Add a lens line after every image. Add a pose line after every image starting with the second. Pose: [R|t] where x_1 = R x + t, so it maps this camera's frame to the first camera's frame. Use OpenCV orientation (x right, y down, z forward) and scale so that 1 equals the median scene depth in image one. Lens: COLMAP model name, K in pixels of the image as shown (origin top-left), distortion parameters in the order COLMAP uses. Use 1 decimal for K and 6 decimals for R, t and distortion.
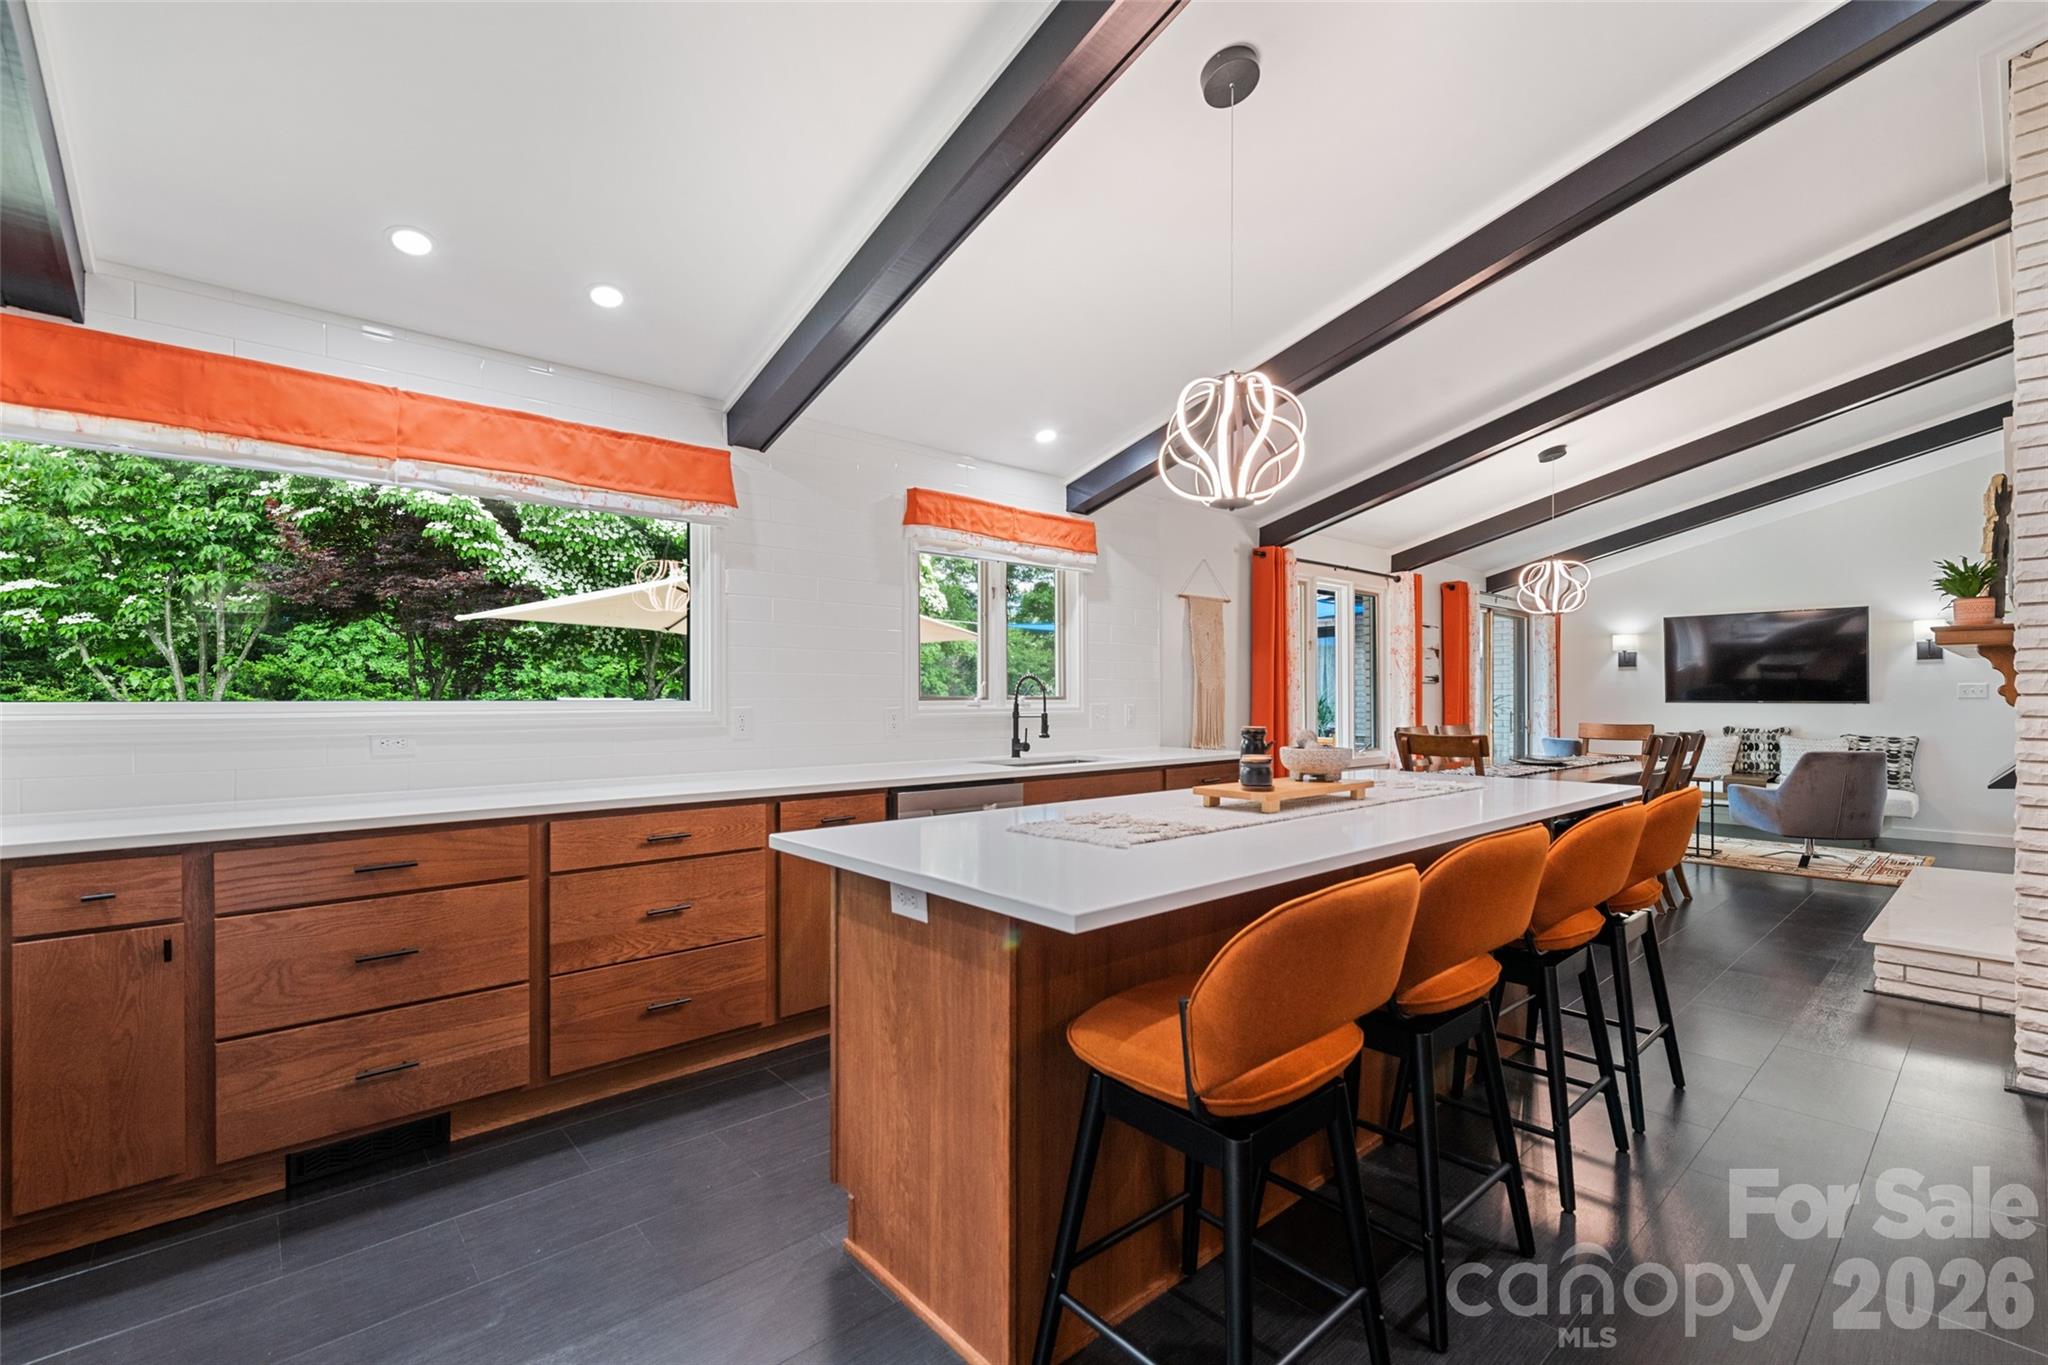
lens RADIAL K [[896.2, 0, 1027.1], [0, 896.2, 686.6], [0, 0, 1]] dist [0.008068, -0.000548]
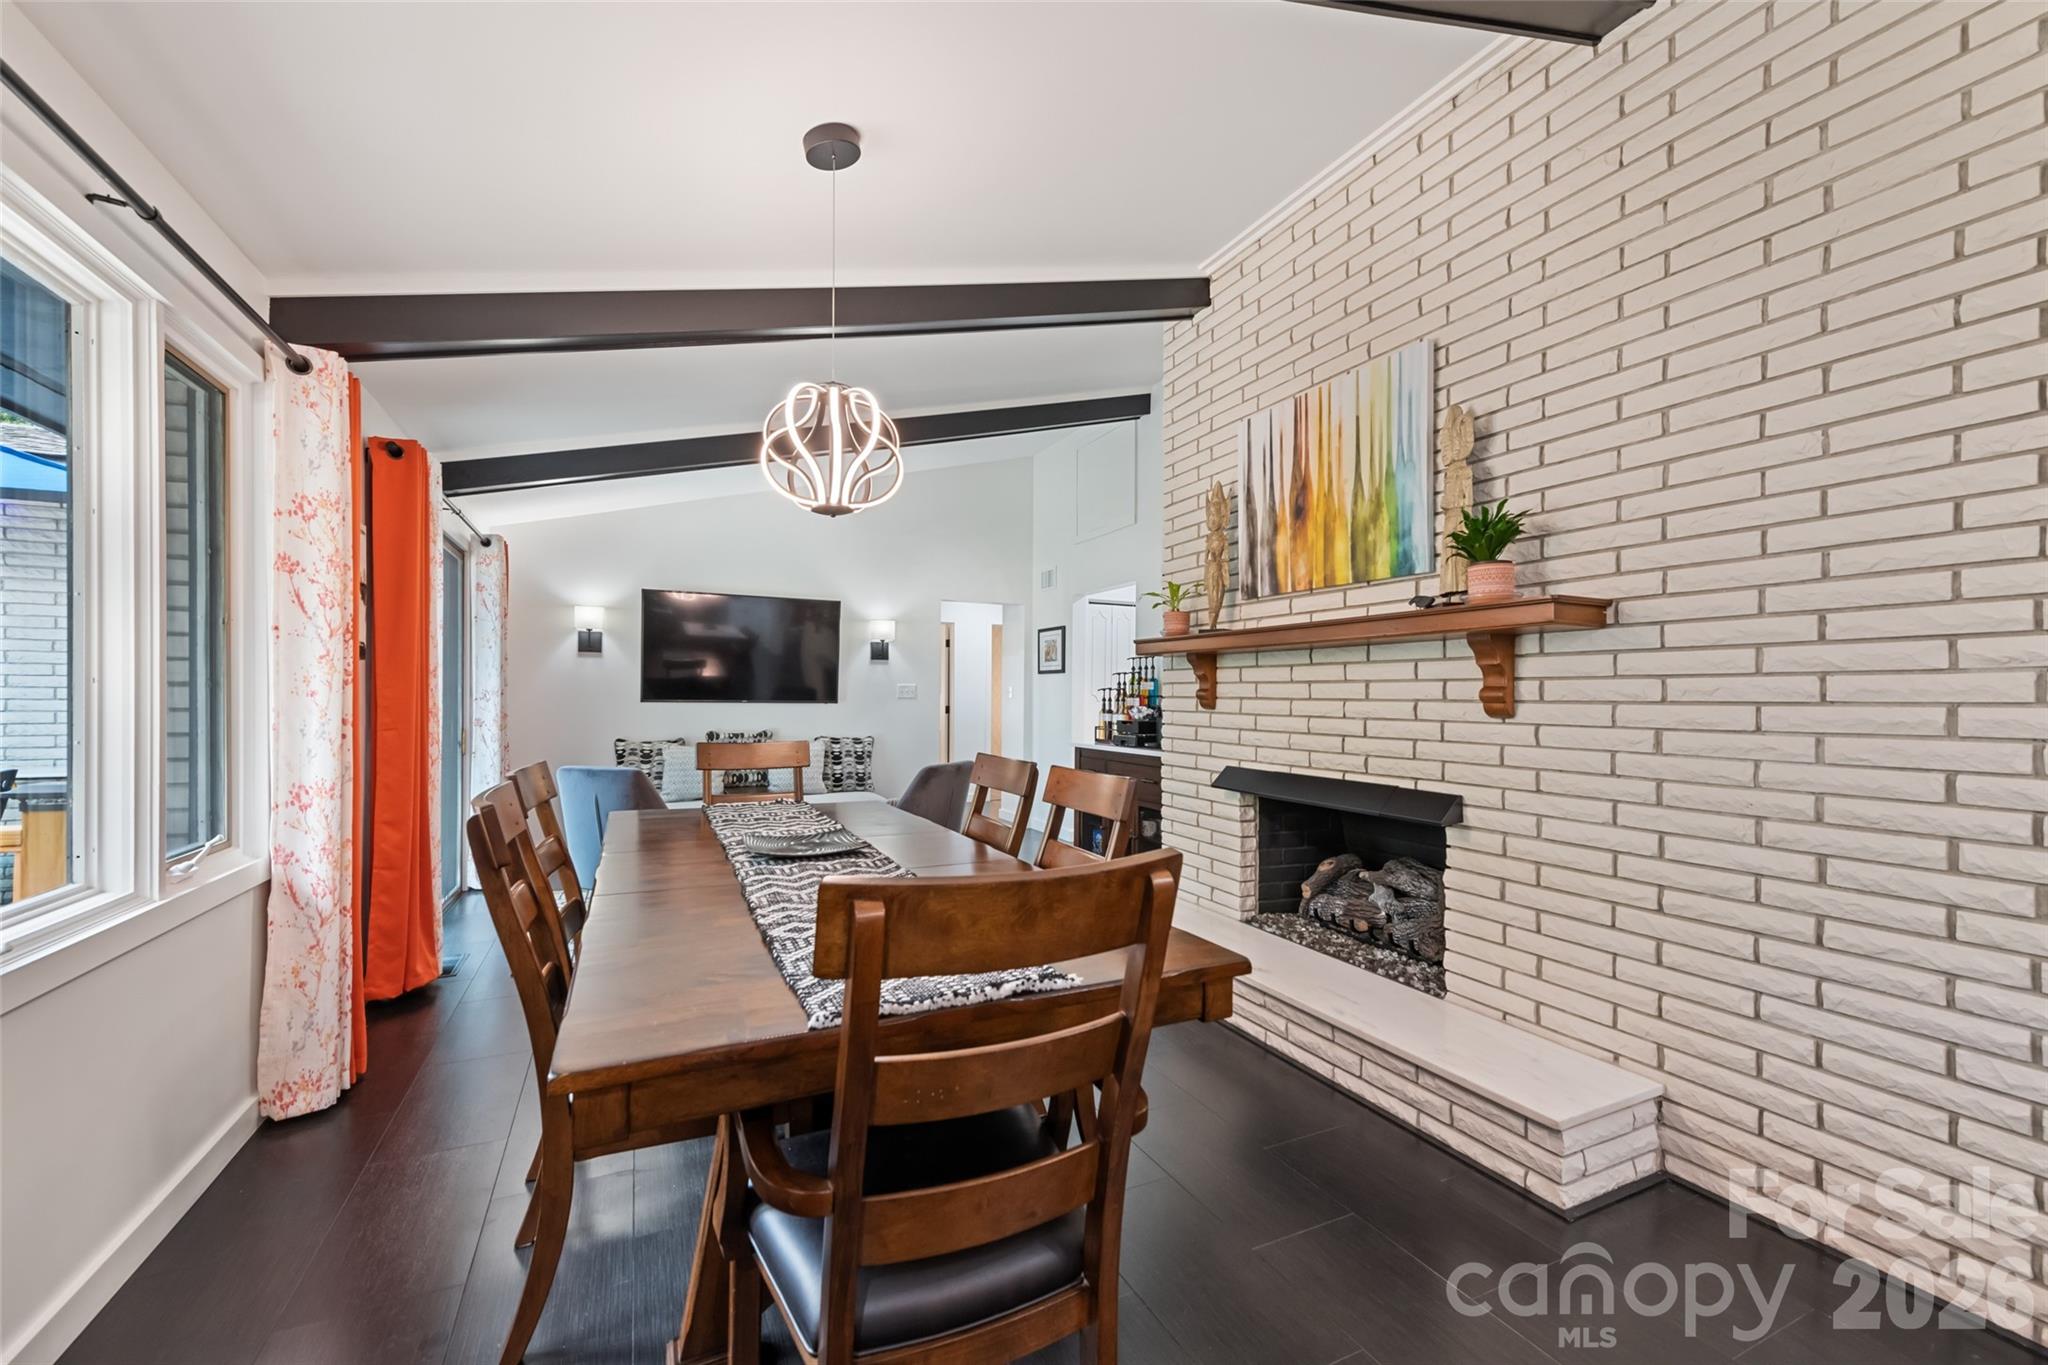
lens RADIAL K [[817.2, 0, 1030.2], [0, 817.2, 695.7], [0, 0, 1]] dist [0.005929, -0.001141]
pose [[0.275670, 0.003674, 0.961245, 0.178053], [-0.018780, 0.999822, 0.001564, 0.006596], [-0.961069, -0.018484, 0.275690, 0.625970]]
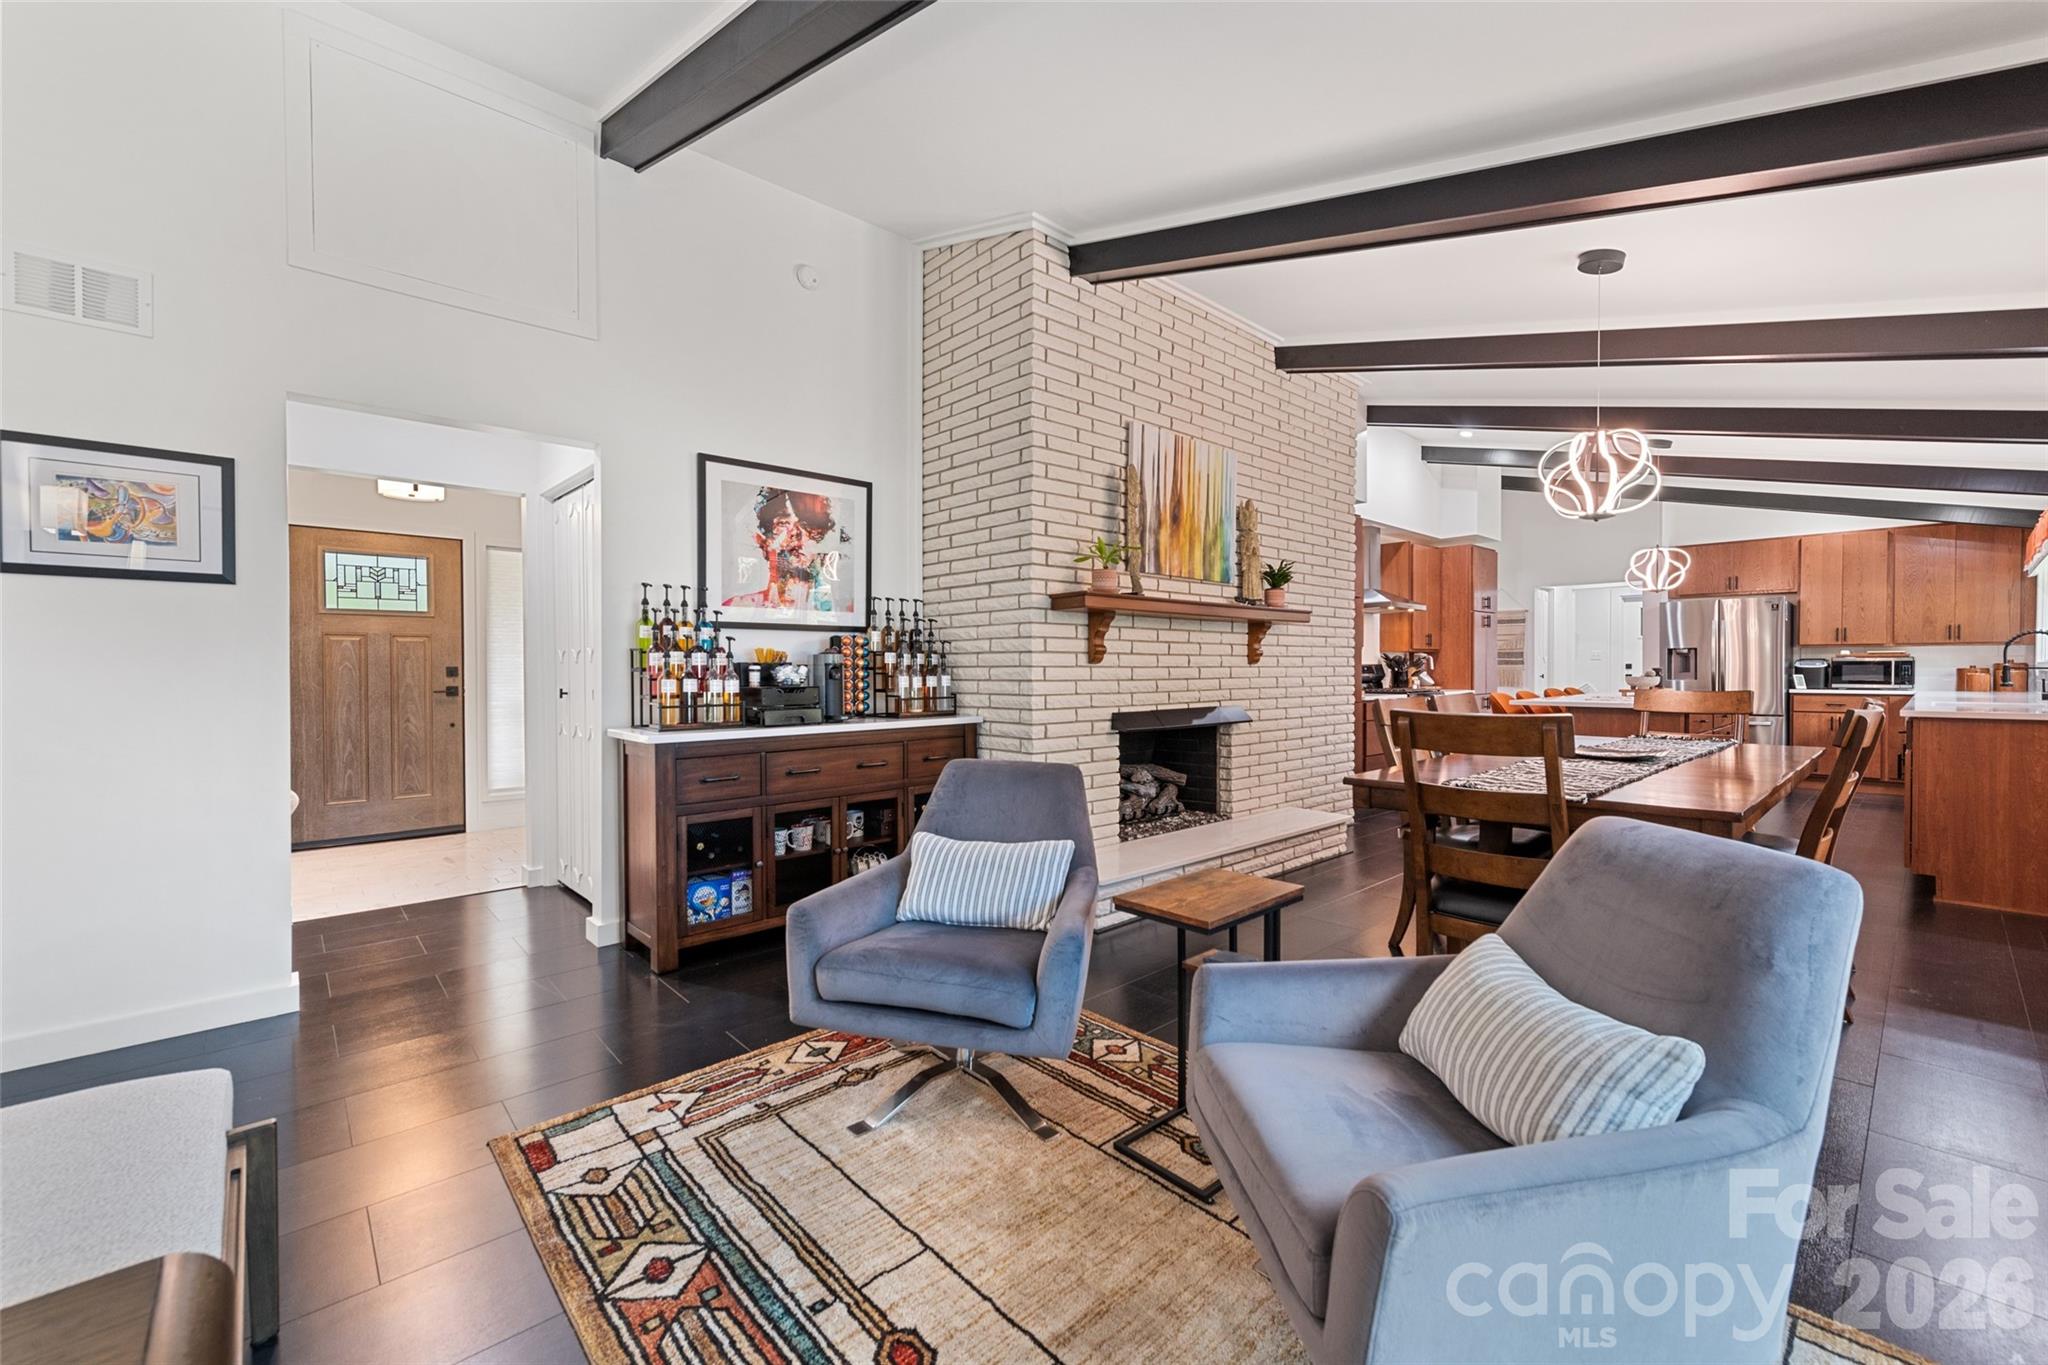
lens RADIAL K [[832.3, 0, 1031.0], [0, 832.3, 676.8], [0, 0, 1]] dist [0.010903, -0.001231]
pose [[-0.999789, 0.005771, -0.019733, 0.789088], [0.005820, 0.999980, -0.002405, 0.024873], [0.019719, -0.002520, -0.999802, 1.256588]]
